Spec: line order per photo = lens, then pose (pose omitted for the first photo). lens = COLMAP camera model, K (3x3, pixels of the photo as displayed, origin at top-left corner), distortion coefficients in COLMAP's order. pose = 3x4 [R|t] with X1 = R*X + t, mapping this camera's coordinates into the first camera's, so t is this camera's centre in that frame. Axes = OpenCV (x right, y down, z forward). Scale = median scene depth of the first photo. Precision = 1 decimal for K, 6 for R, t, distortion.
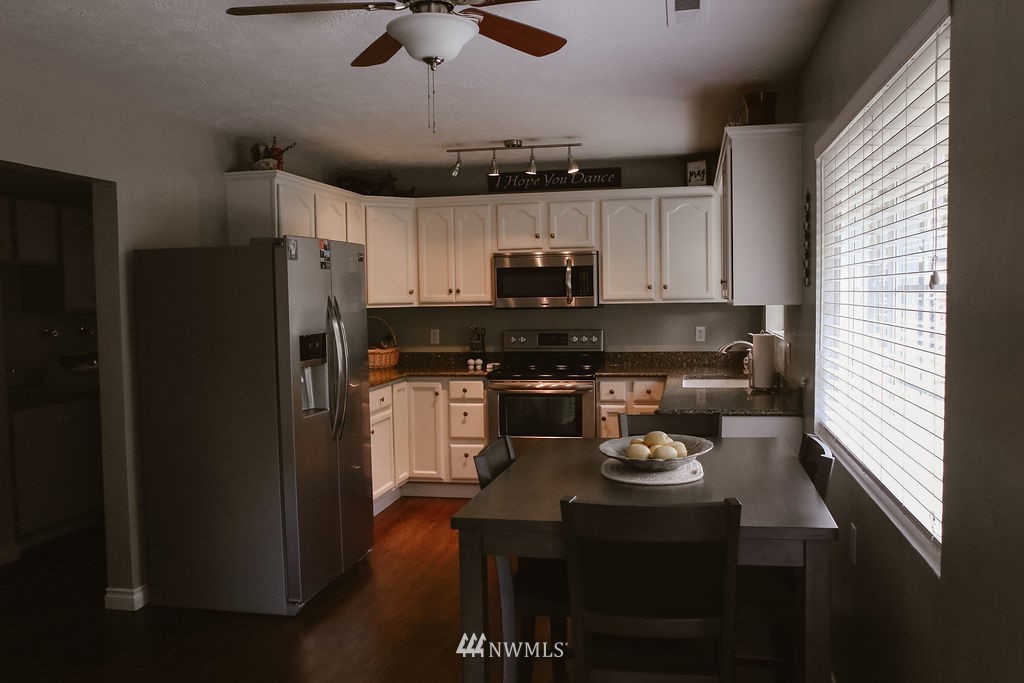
lens RADIAL K [[816.9, 0, 518.5], [0, 816.9, 341.7], [0, 0, 1]] dist [-0.108079, 0.132186]
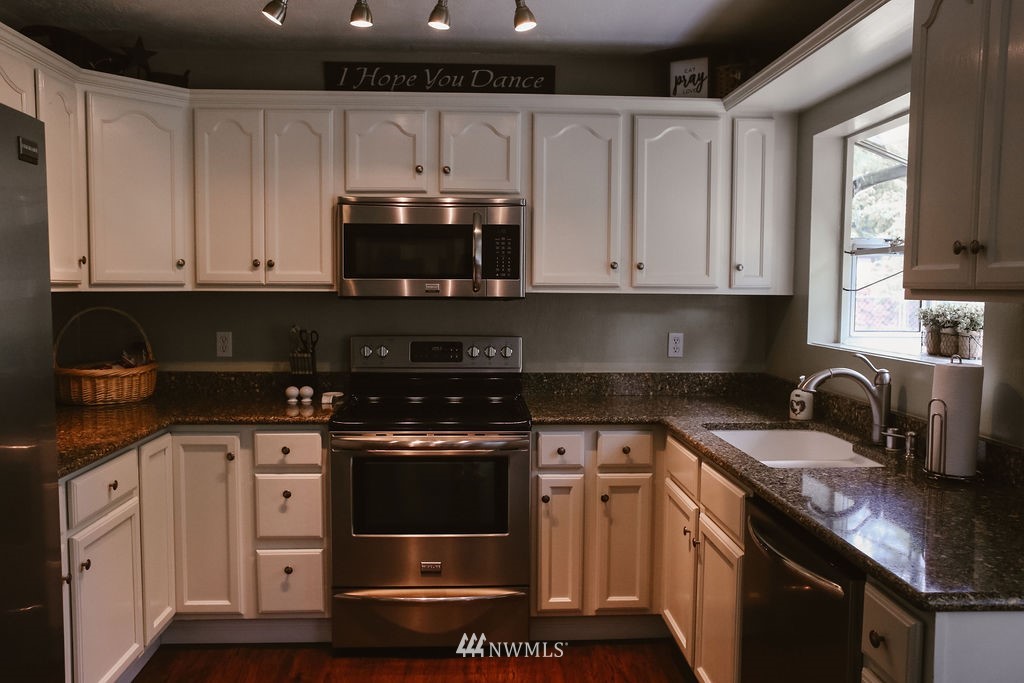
lens RADIAL K [[816.9, 0, 518.5], [0, 816.9, 341.7], [0, 0, 1]] dist [-0.108079, 0.132186]
pose [[0.965853, 0.006417, 0.259010, -0.055587], [-0.009901, 0.999877, 0.012148, -0.018855], [-0.258901, -0.014298, 0.965798, 0.447194]]
